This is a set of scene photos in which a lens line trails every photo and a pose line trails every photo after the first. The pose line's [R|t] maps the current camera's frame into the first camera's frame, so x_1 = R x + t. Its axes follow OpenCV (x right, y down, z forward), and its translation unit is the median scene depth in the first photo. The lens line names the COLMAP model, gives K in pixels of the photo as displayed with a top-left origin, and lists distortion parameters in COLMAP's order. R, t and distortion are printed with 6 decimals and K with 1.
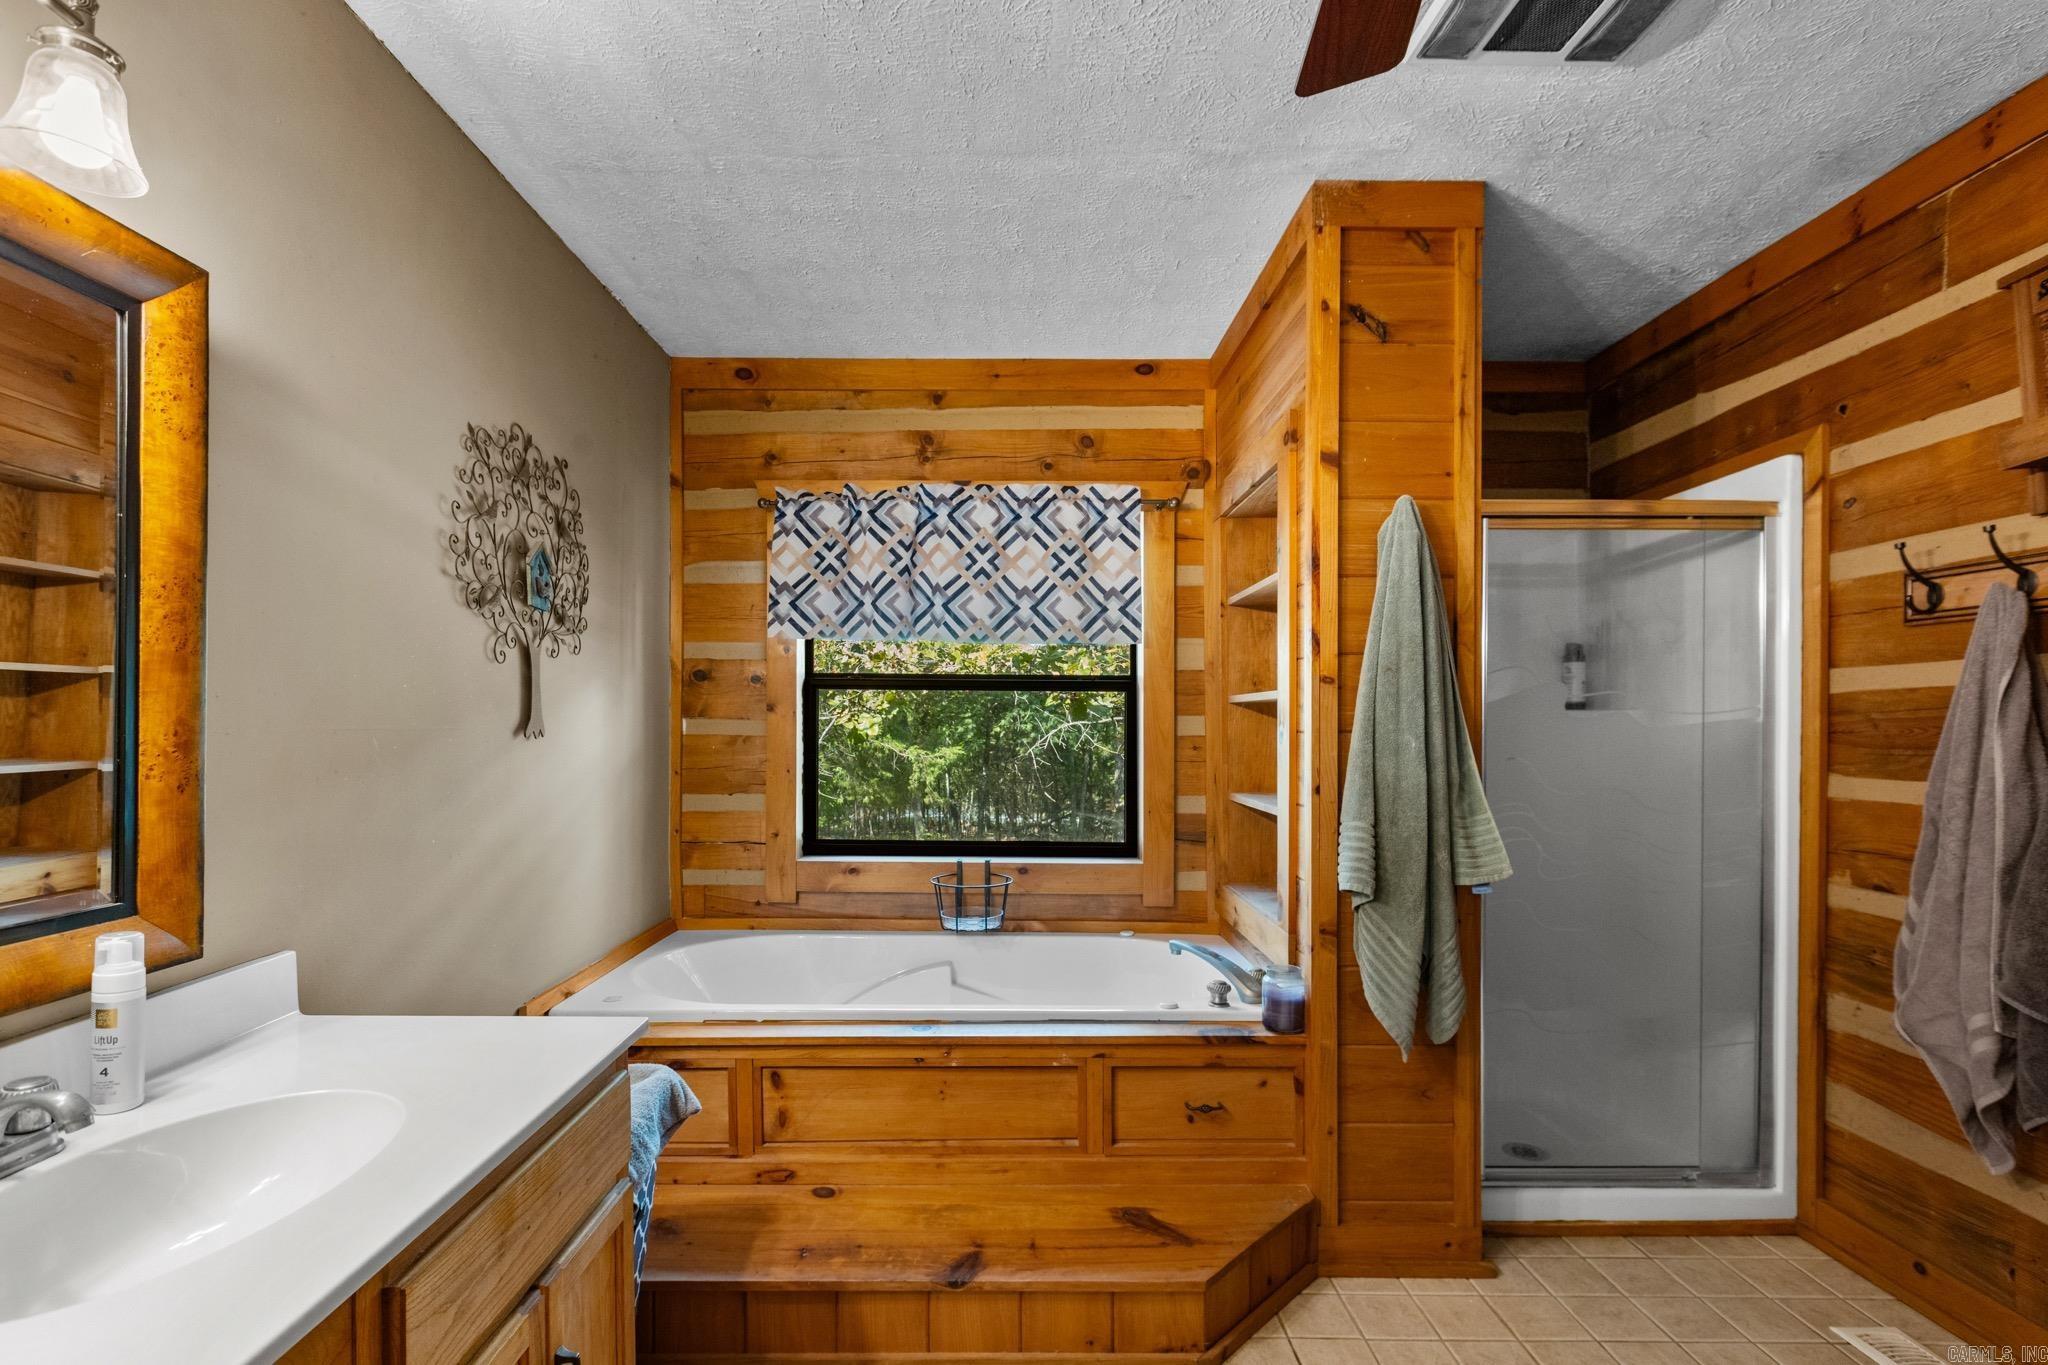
lens RADIAL K [[979.2, 0, 1013.9], [0, 979.2, 743.2], [0, 0, 1]] dist [-0.000172, 0.000579]
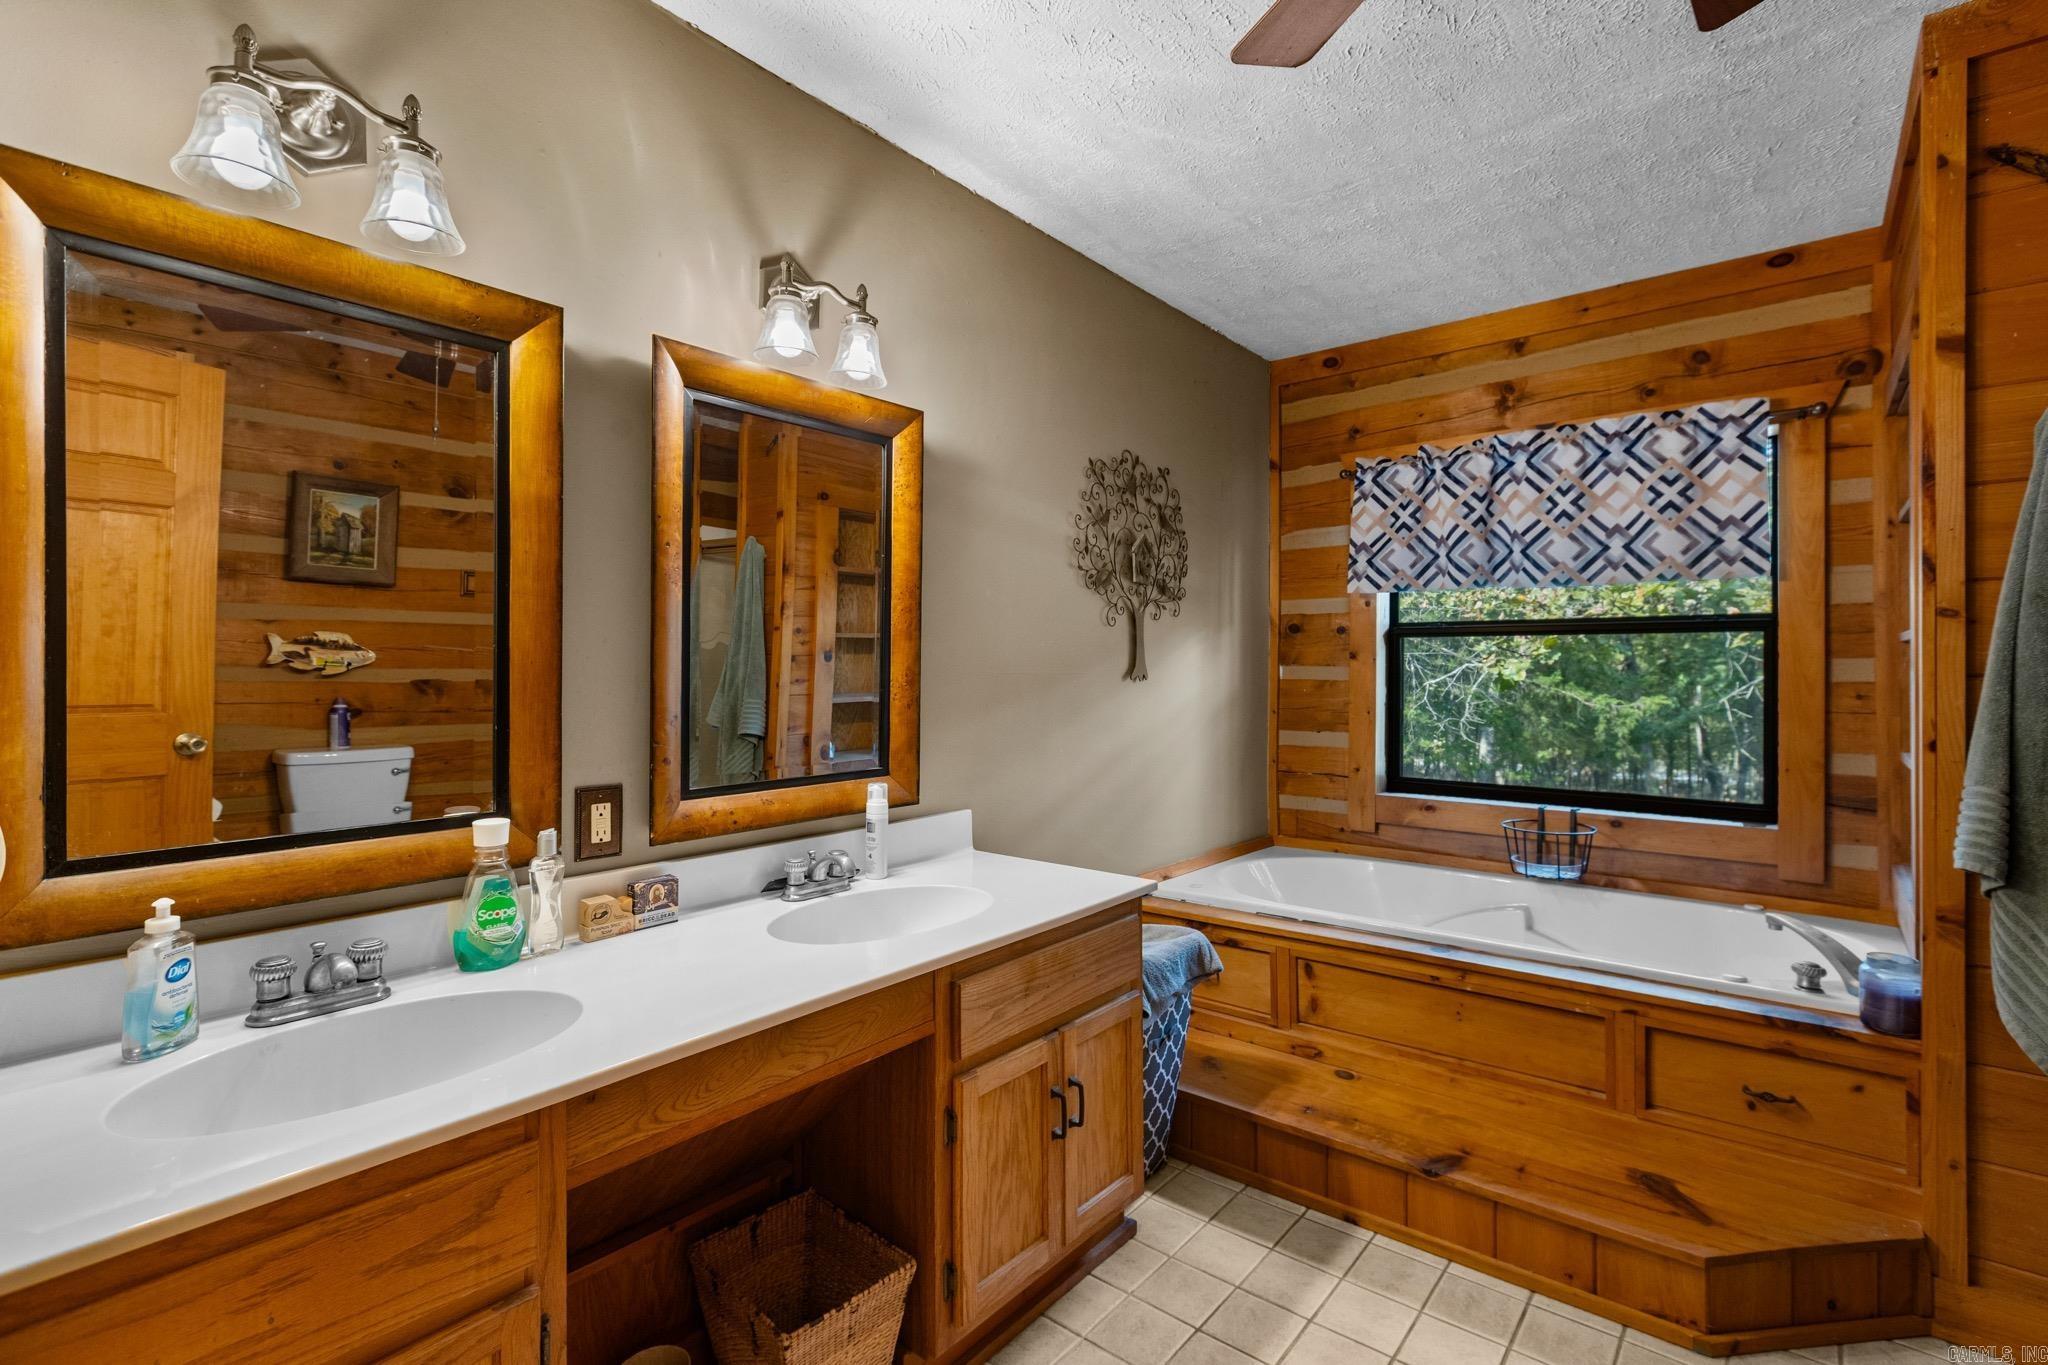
lens RADIAL K [[952.6, 0, 1033.2], [0, 952.6, 686.2], [0, 0, 1]] dist [0.000374, -0.000302]
pose [[0.772888, 0.007271, -0.634500, 0.226492], [-0.010170, 0.999948, -0.000929, 0.005122], [0.634461, 0.007171, 0.772922, -0.102283]]
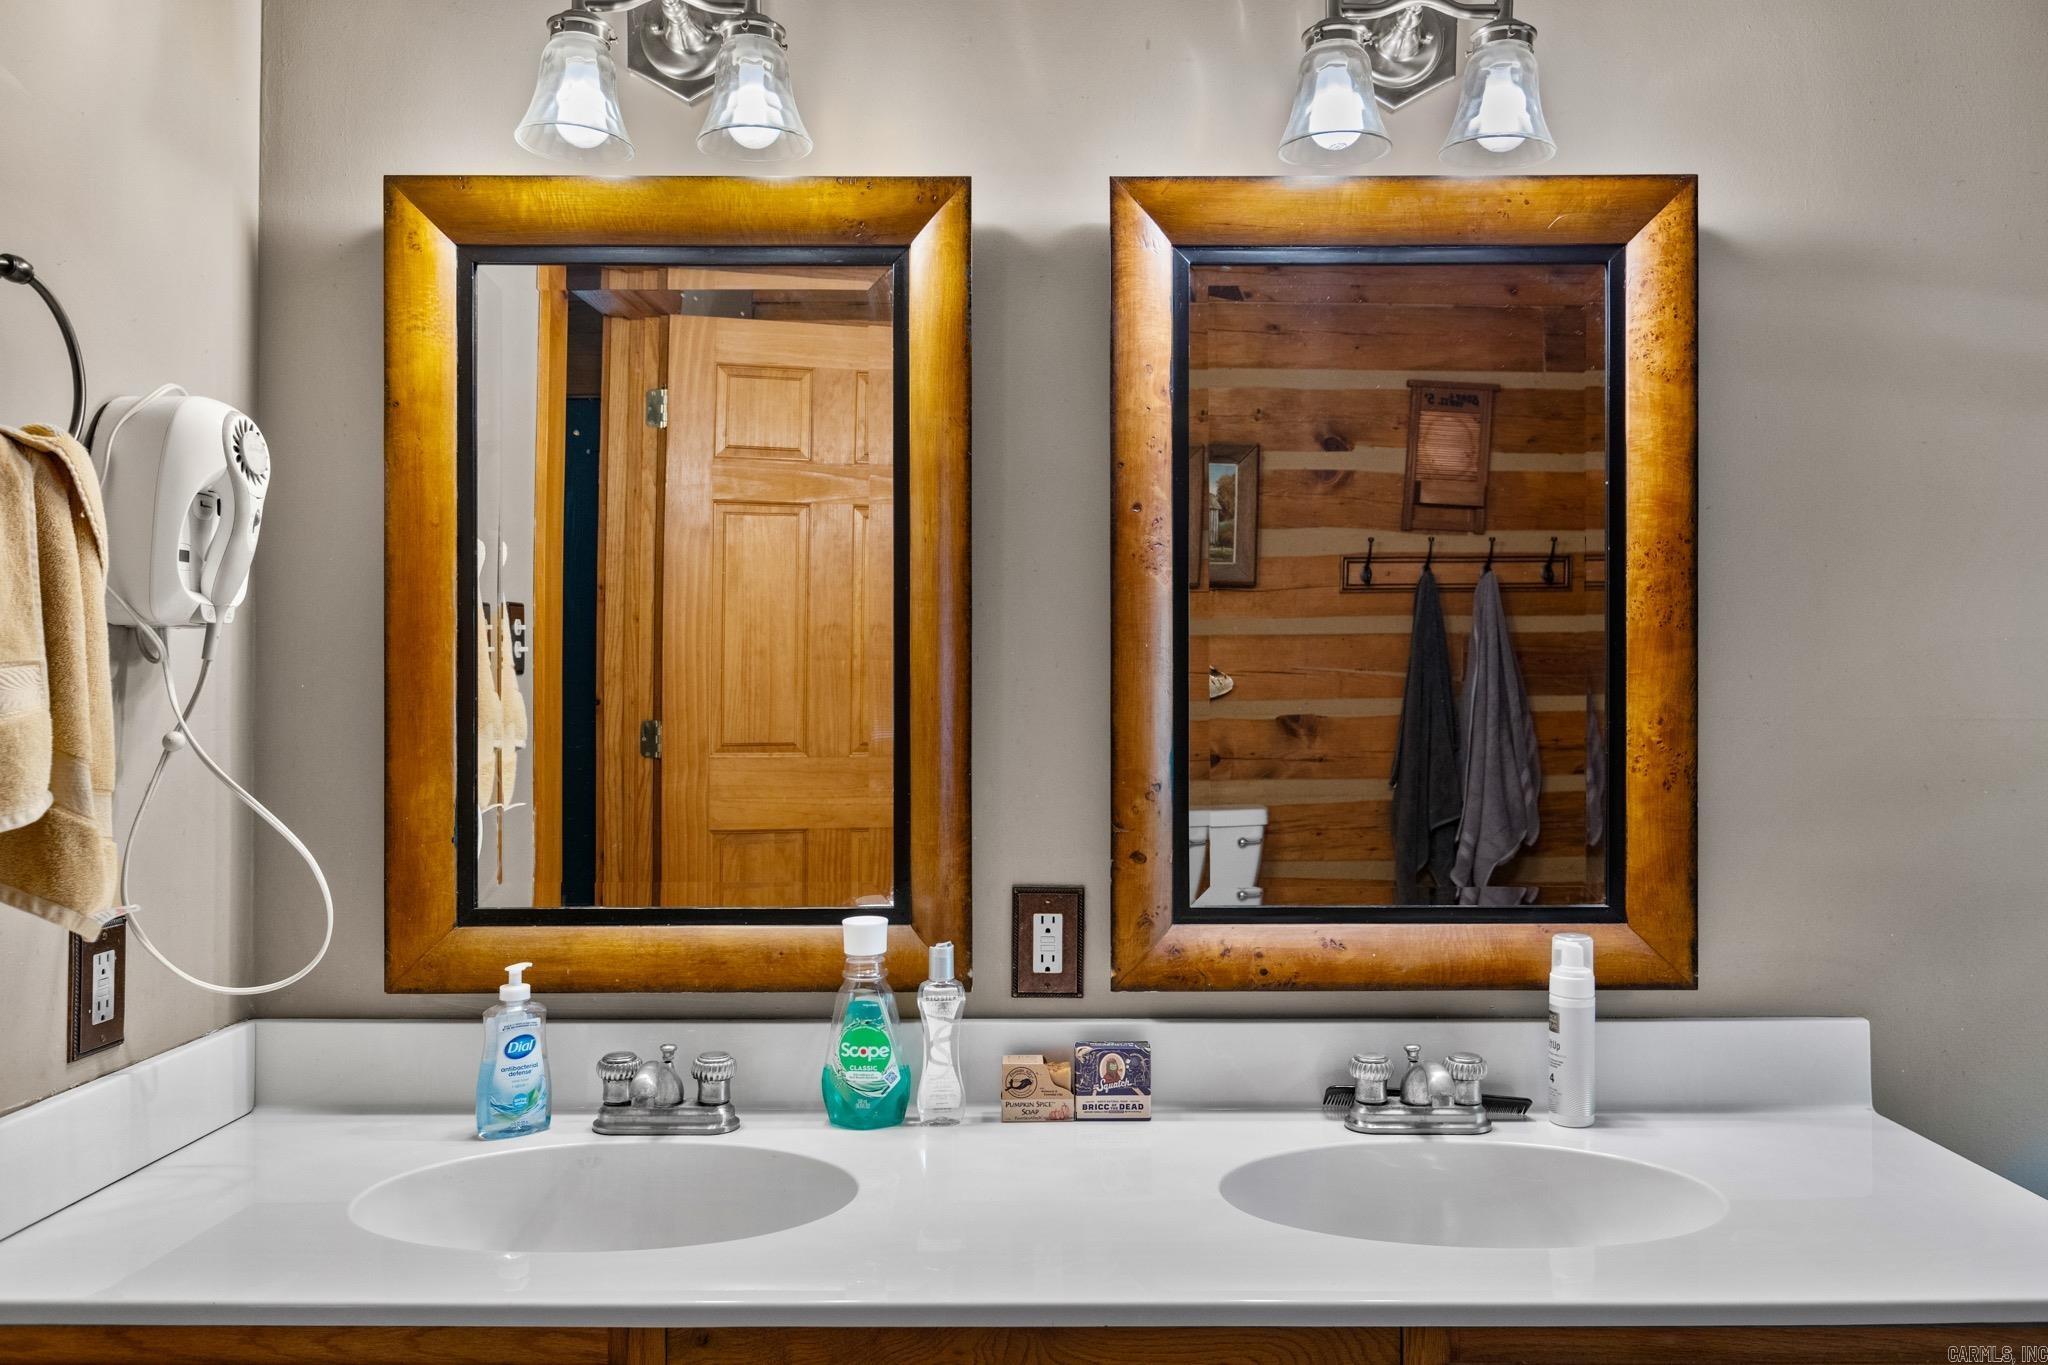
lens RADIAL K [[1570.1, 0, 1023.7], [0, 1570.1, 691.4], [0, 0, 1]] dist [-0.001159, -0.000452]
pose [[-0.012560, -0.006163, -0.999902, 0.293284], [-0.022828, 0.999722, -0.005876, -0.008321], [0.999661, 0.022752, -0.012697, 0.245739]]
